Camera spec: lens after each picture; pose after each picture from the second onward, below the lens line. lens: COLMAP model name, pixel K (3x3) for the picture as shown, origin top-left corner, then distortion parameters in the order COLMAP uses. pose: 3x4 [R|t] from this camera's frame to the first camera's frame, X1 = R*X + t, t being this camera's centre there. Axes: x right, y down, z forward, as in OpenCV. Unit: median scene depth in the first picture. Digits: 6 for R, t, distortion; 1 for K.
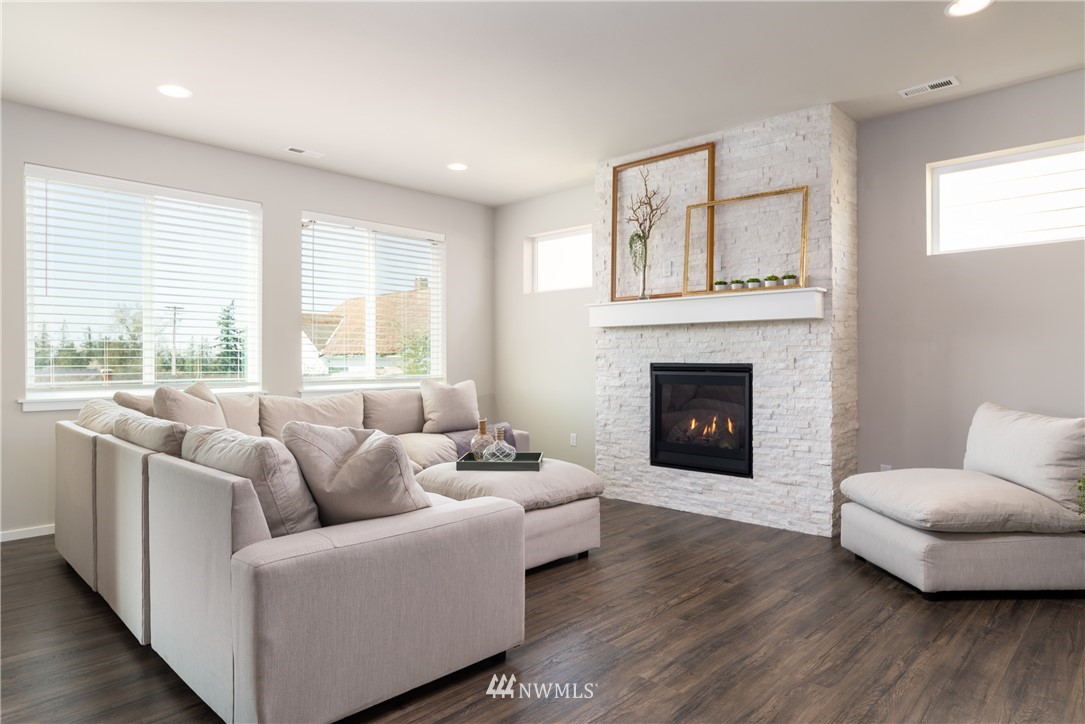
lens RADIAL K [[654.2, 0, 542.5], [0, 654.2, 362.0], [0, 0, 1]] dist [-0.045542, 0.020858]
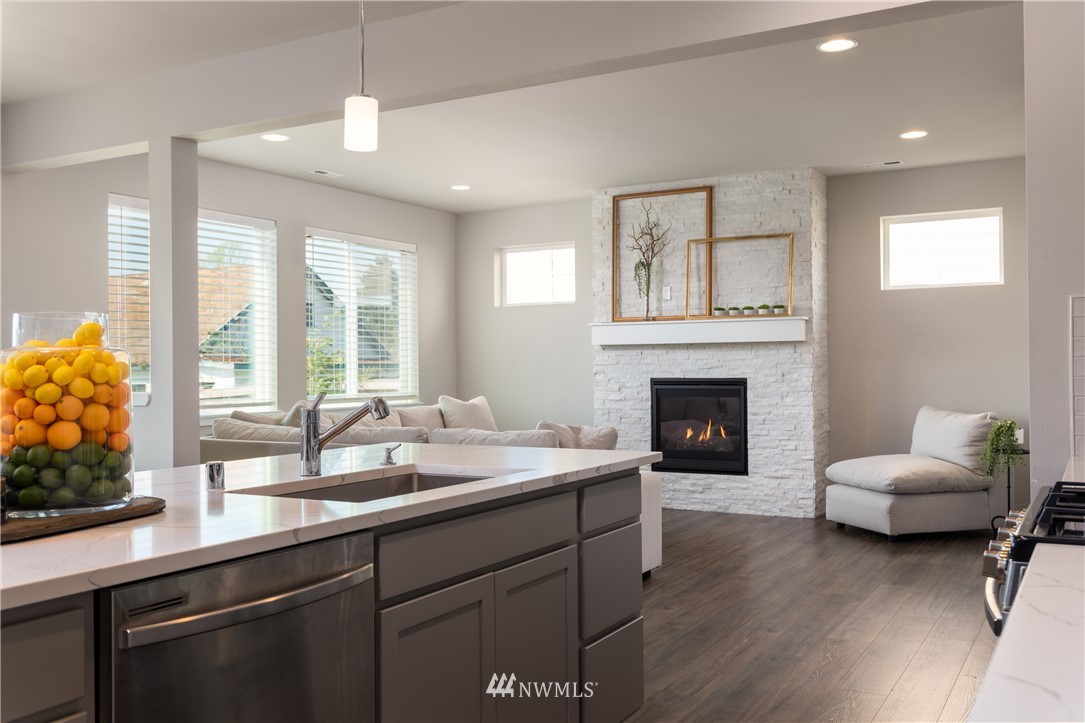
lens RADIAL K [[1002.2, 0, 542.5], [0, 1002.2, 361.5], [0, 0, 1]] dist [-0.014623, -0.017951]
pose [[0.969623, -0.007213, 0.244498, -0.480233], [0.009535, 0.999920, -0.008315, -0.015740], [-0.244419, 0.010394, 0.969614, -0.669953]]
